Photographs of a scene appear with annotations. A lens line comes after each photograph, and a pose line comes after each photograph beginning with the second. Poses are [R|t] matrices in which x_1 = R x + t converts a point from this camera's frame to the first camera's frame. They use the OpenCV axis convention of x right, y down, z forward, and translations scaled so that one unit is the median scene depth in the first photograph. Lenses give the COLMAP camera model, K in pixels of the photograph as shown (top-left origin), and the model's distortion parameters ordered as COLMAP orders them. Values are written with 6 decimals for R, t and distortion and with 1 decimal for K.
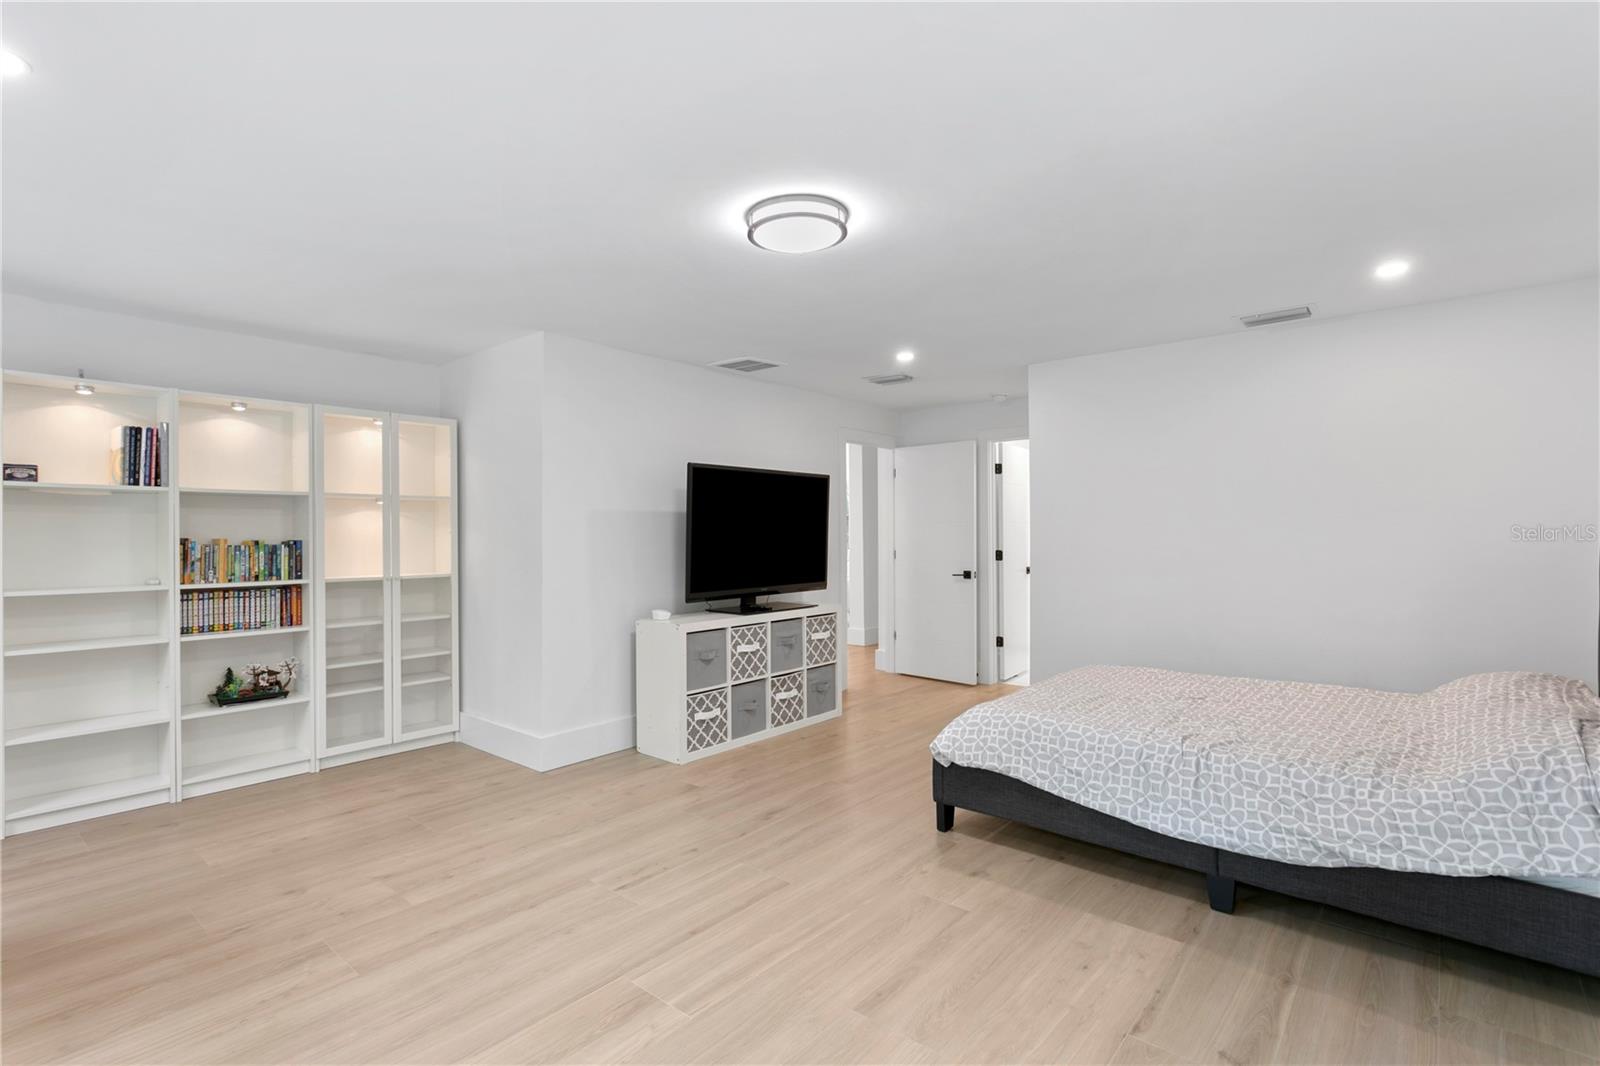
lens RADIAL K [[756.4, 0, 794.0], [0, 756.4, 534.4], [0, 0, 1]] dist [0.005537, 0.000919]
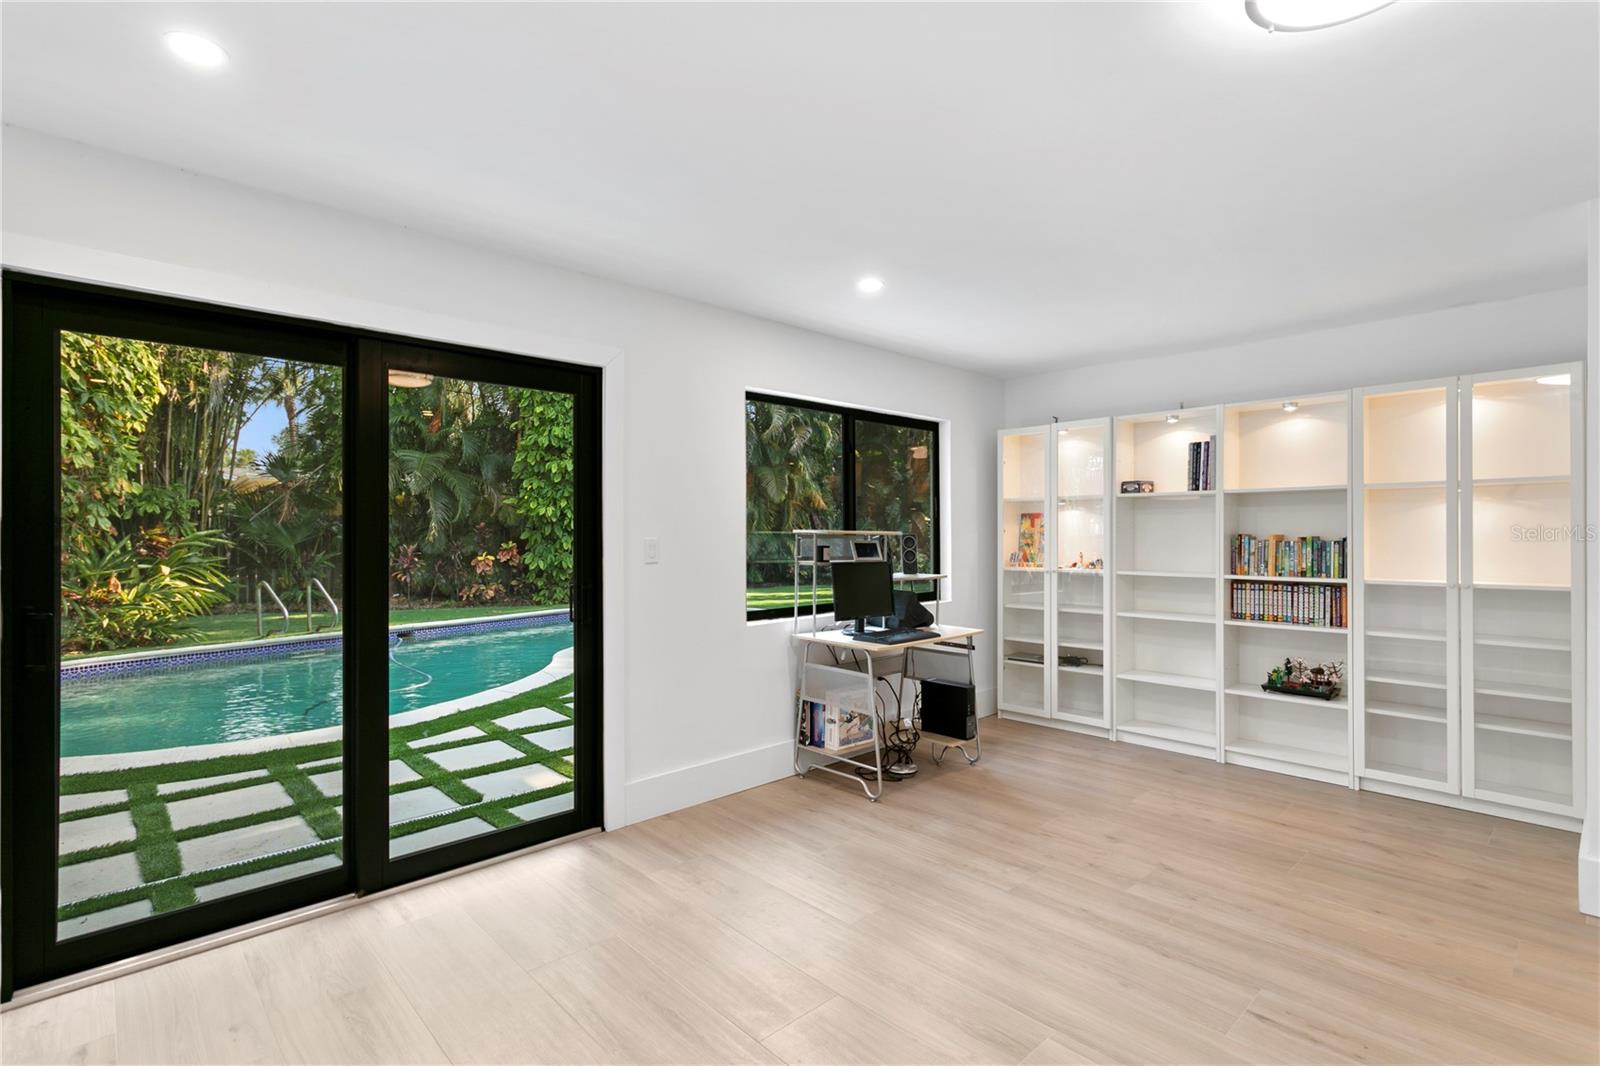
lens RADIAL K [[756.4, 0, 771.4], [0, 756.4, 530.6], [0, 0, 1]] dist [0.005537, 0.000919]
pose [[-0.125188, 0.000579, -0.992133, 0.383782], [0.003636, 0.999993, 0.000125, -0.002755], [0.992126, -0.003592, -0.125189, 0.430355]]
